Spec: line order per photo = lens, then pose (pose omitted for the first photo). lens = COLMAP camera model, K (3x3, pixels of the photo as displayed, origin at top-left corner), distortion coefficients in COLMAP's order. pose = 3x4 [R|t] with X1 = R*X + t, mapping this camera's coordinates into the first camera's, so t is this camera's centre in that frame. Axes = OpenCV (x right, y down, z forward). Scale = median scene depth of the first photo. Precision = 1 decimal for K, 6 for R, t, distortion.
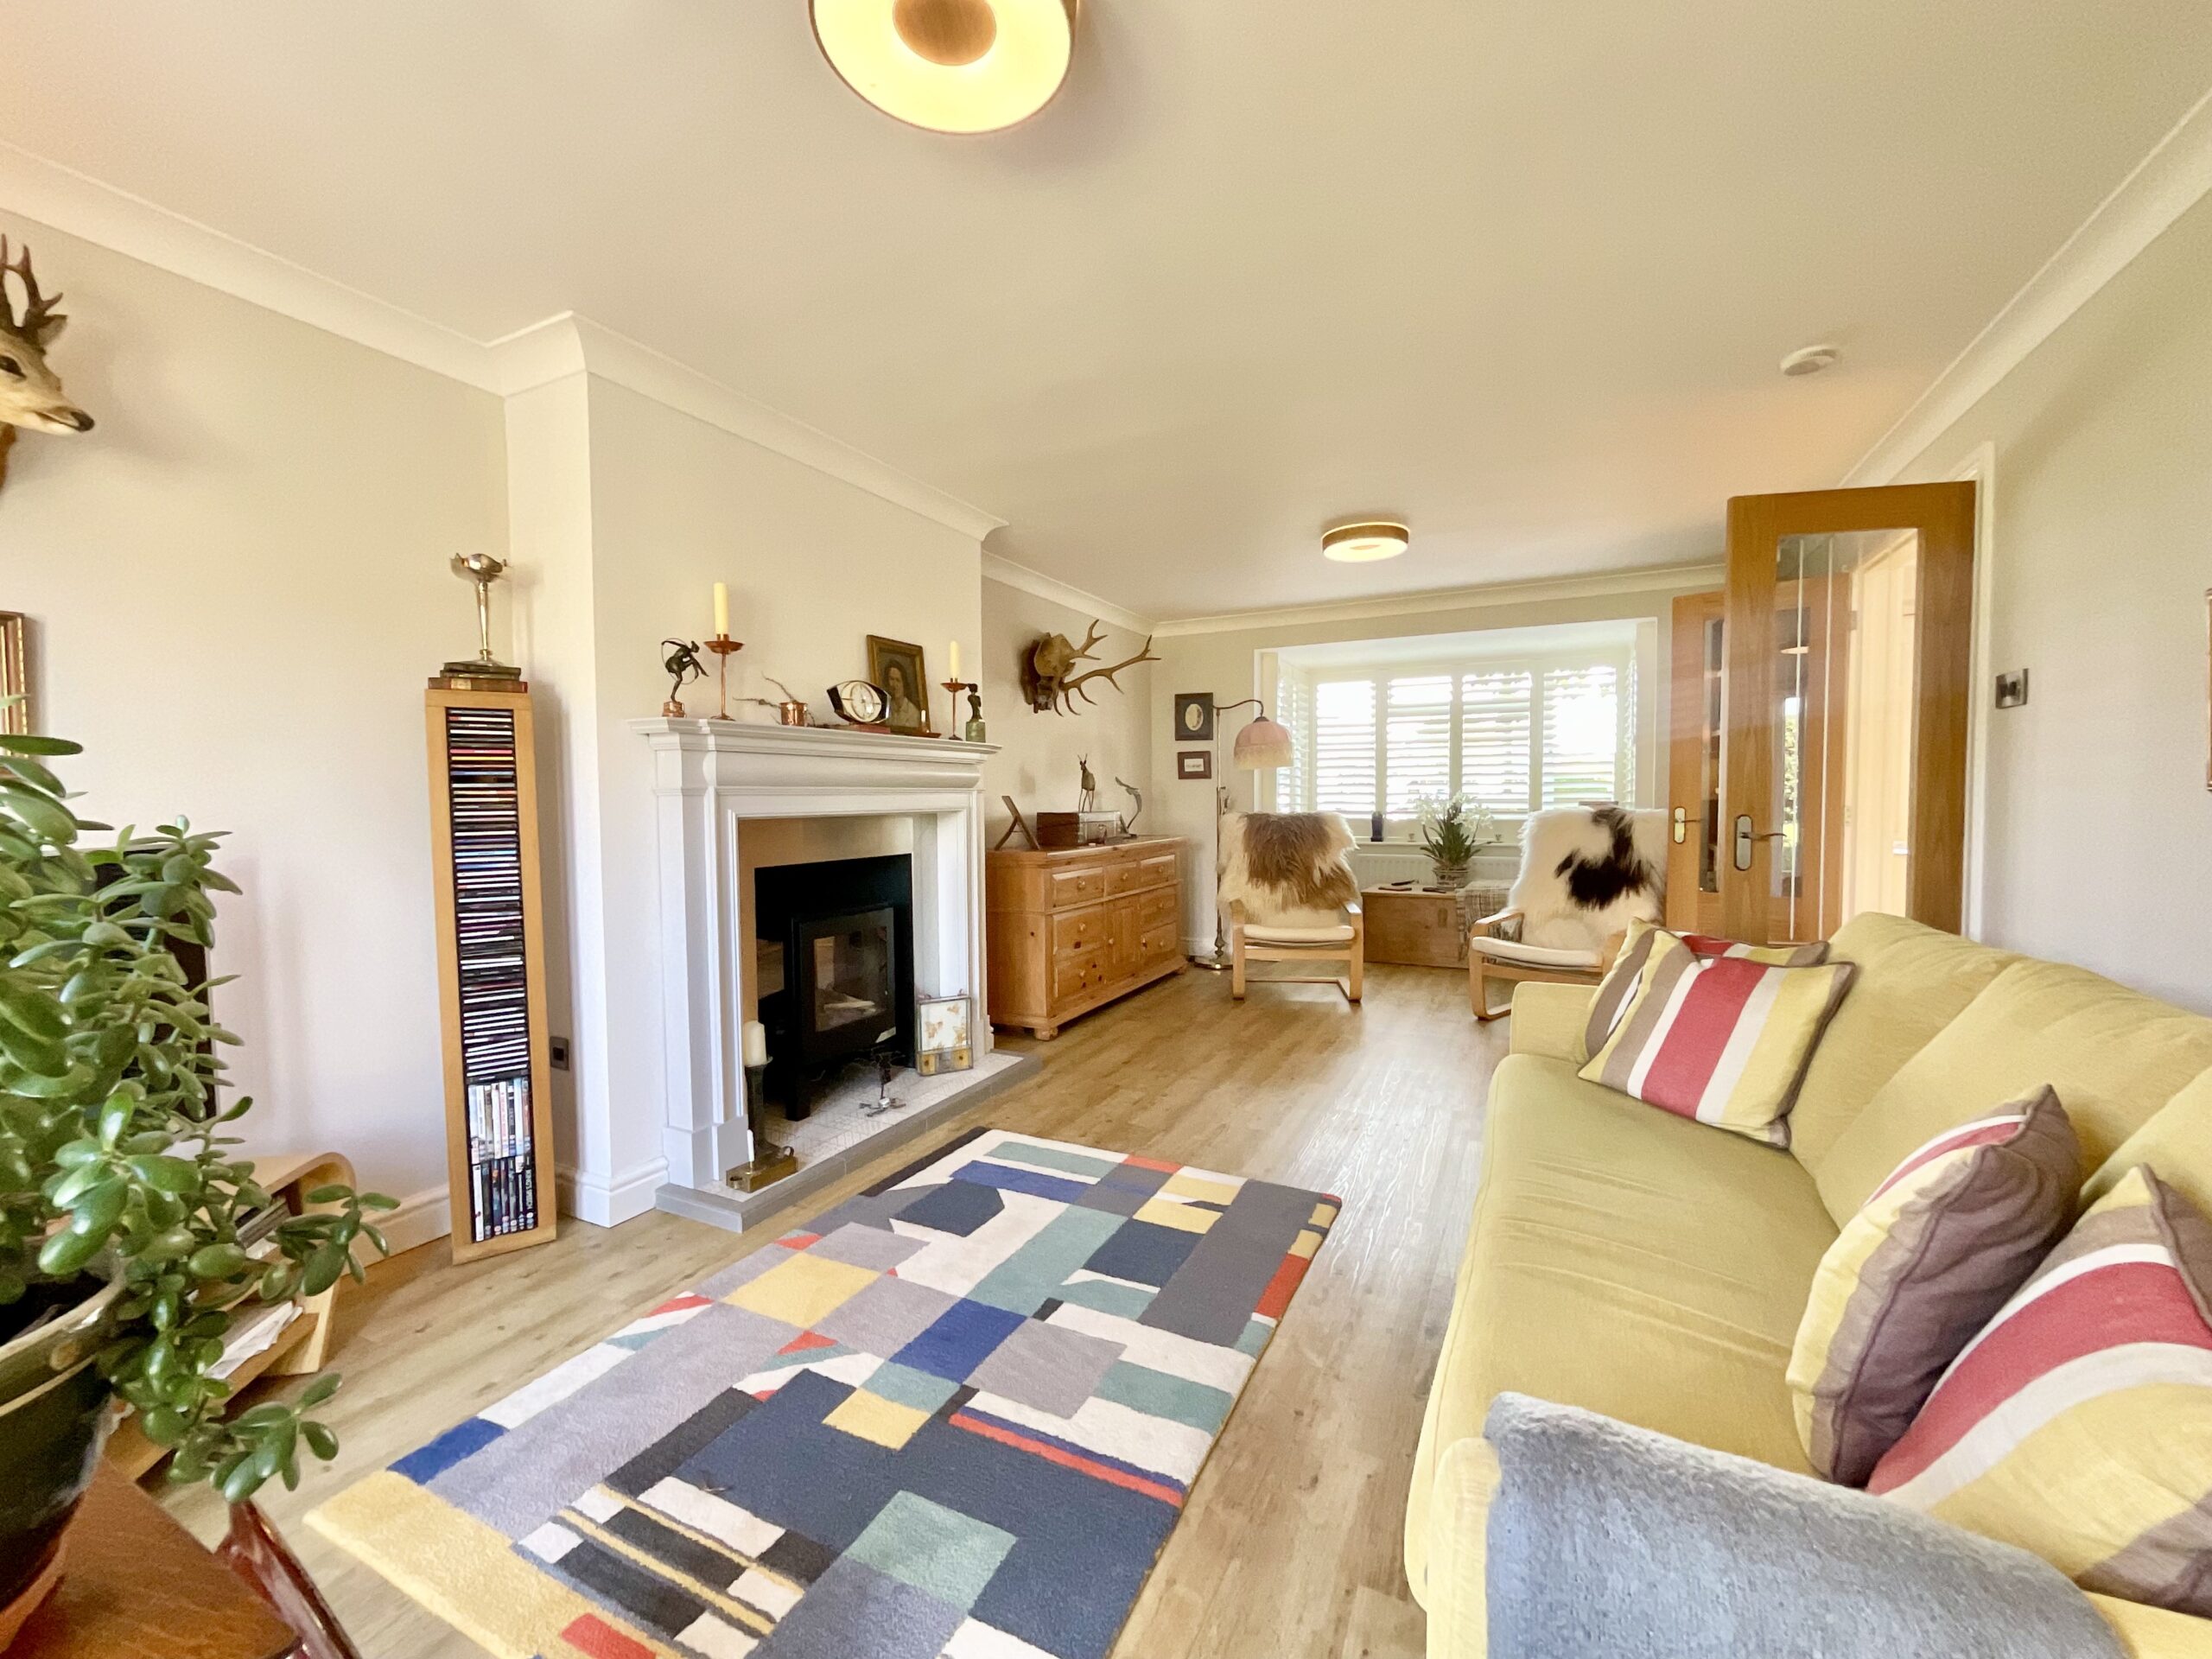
lens RADIAL K [[884.8, 0, 1109.1], [0, 884.8, 835.9], [0, 0, 1]] dist [-0.006104, 0.000947]
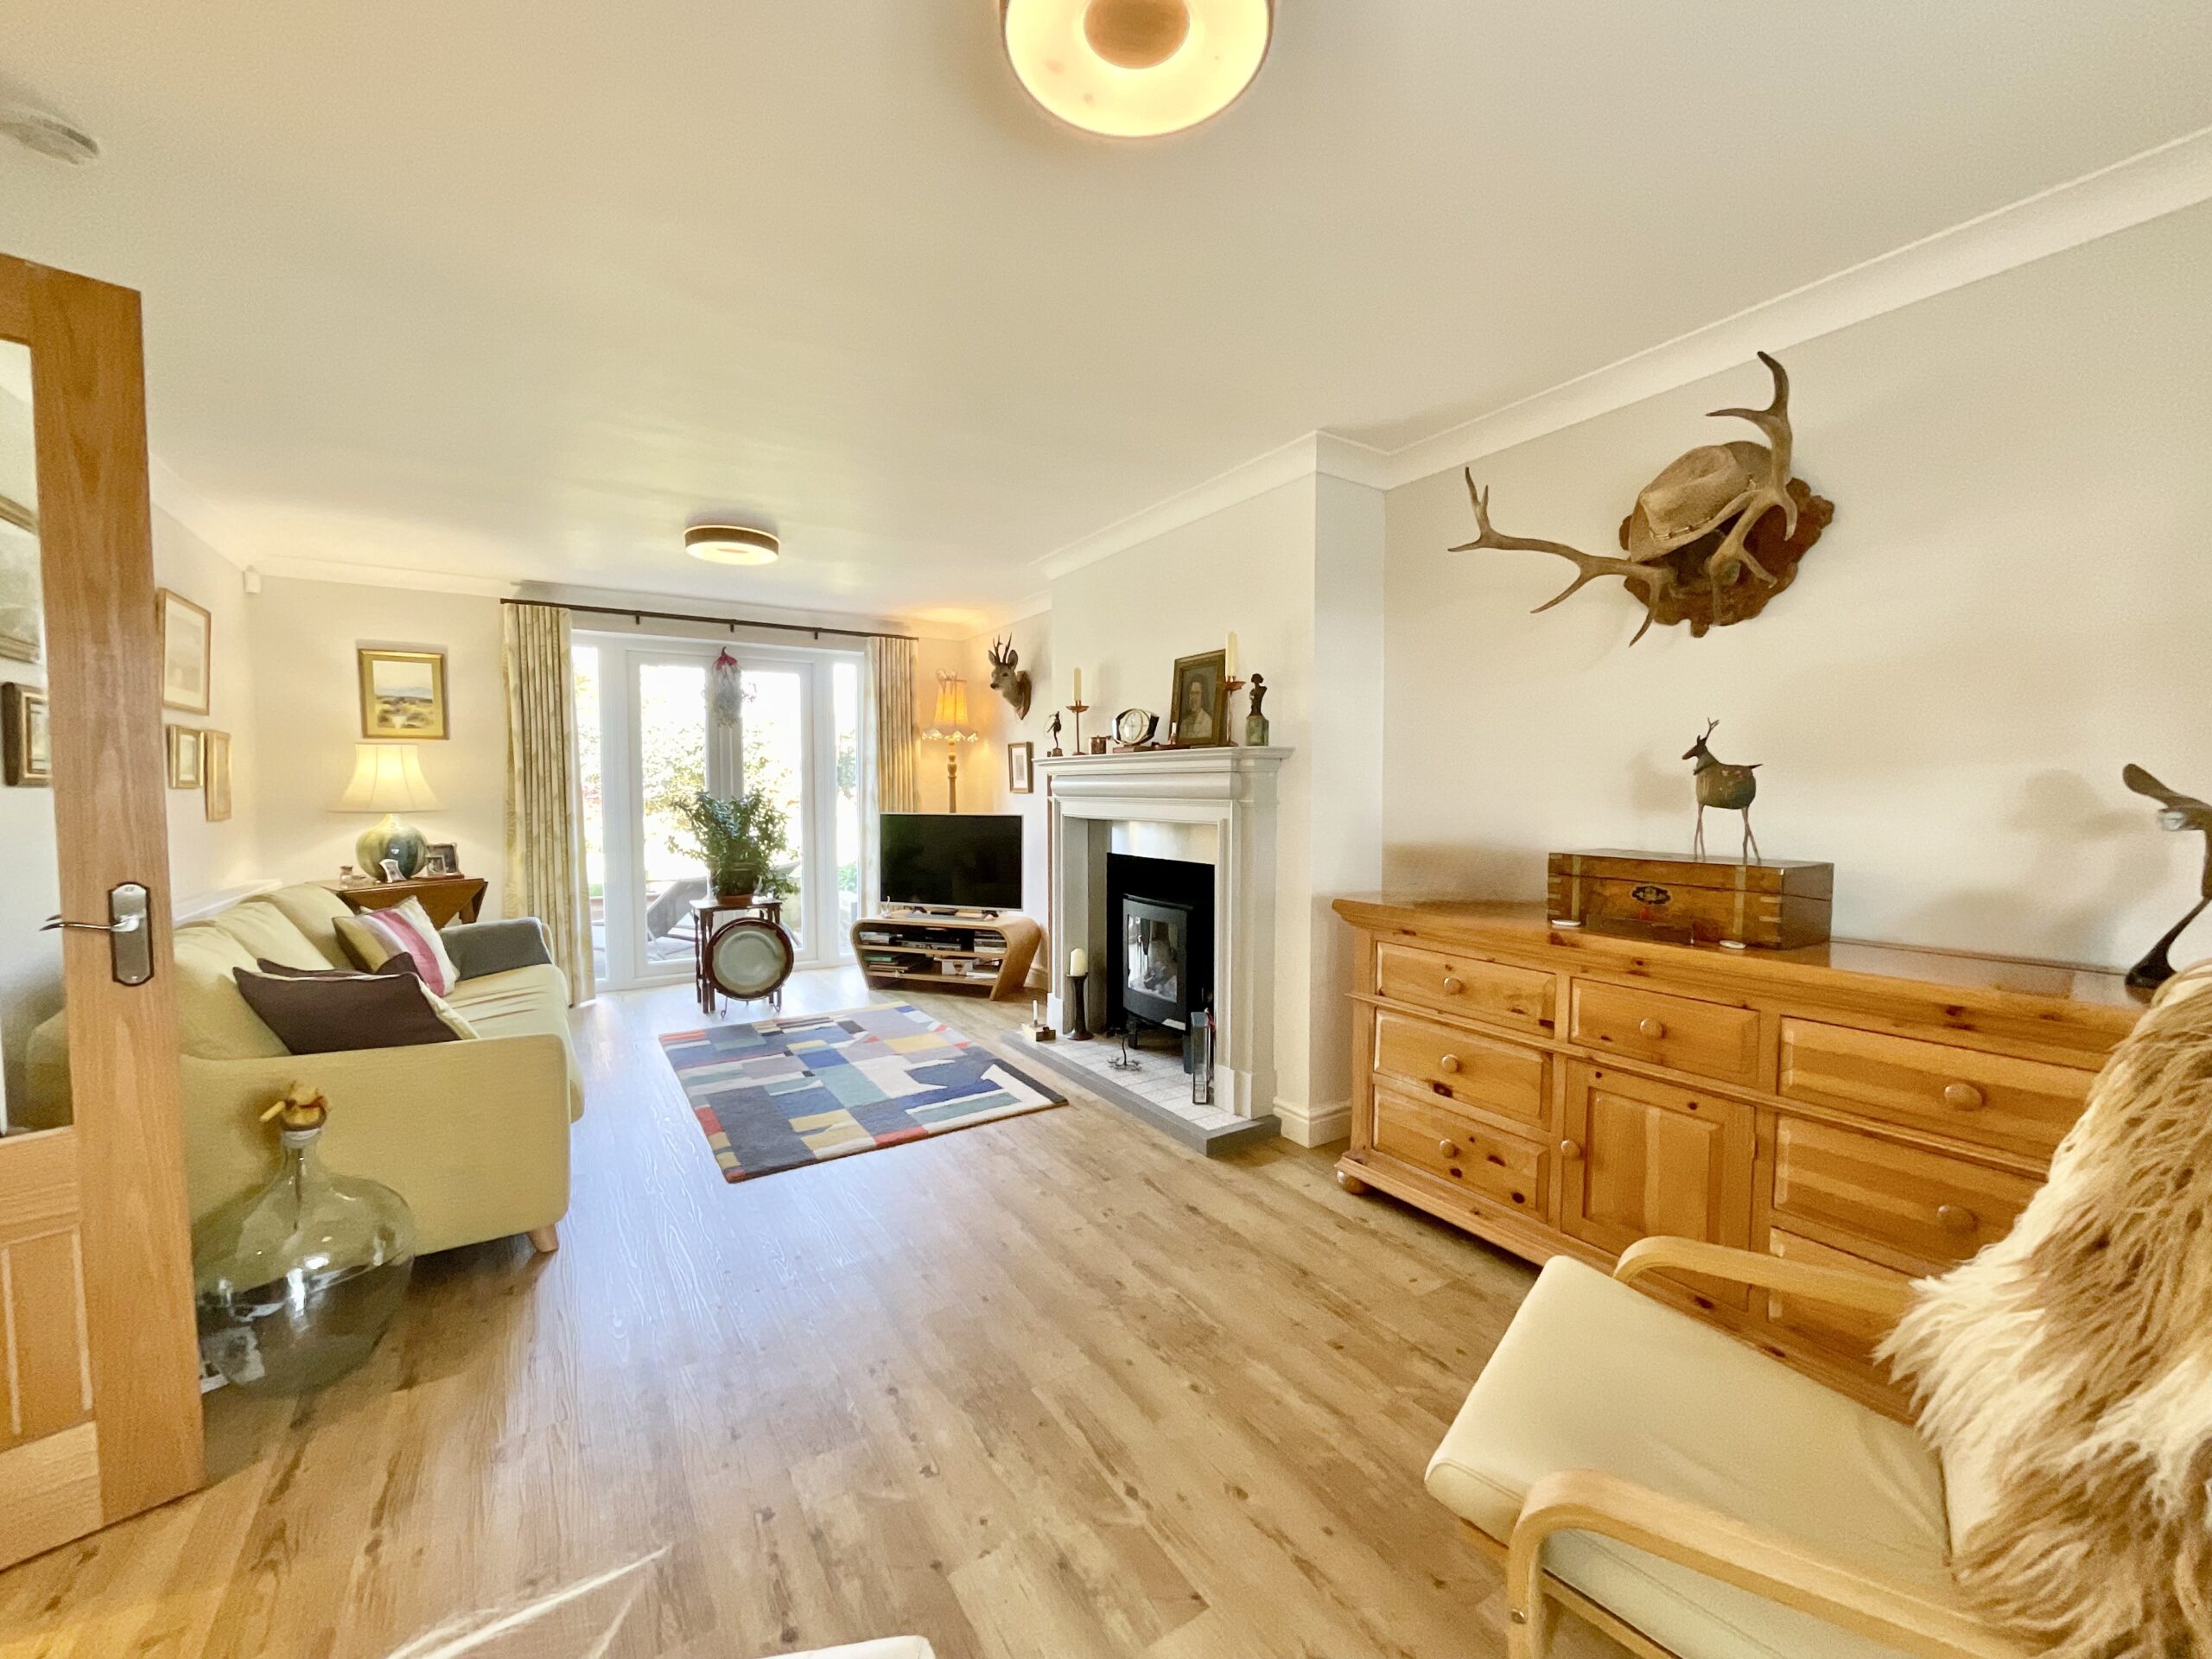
lens RADIAL K [[884.8, 0, 1104.5], [0, 884.8, 828.3], [0, 0, 1]] dist [-0.006104, 0.000947]
pose [[-0.514582, 0.044231, -0.856299, 0.851942], [-0.037621, 0.996542, 0.074084, -0.110565], [0.856615, 0.070337, -0.511139, 1.748602]]
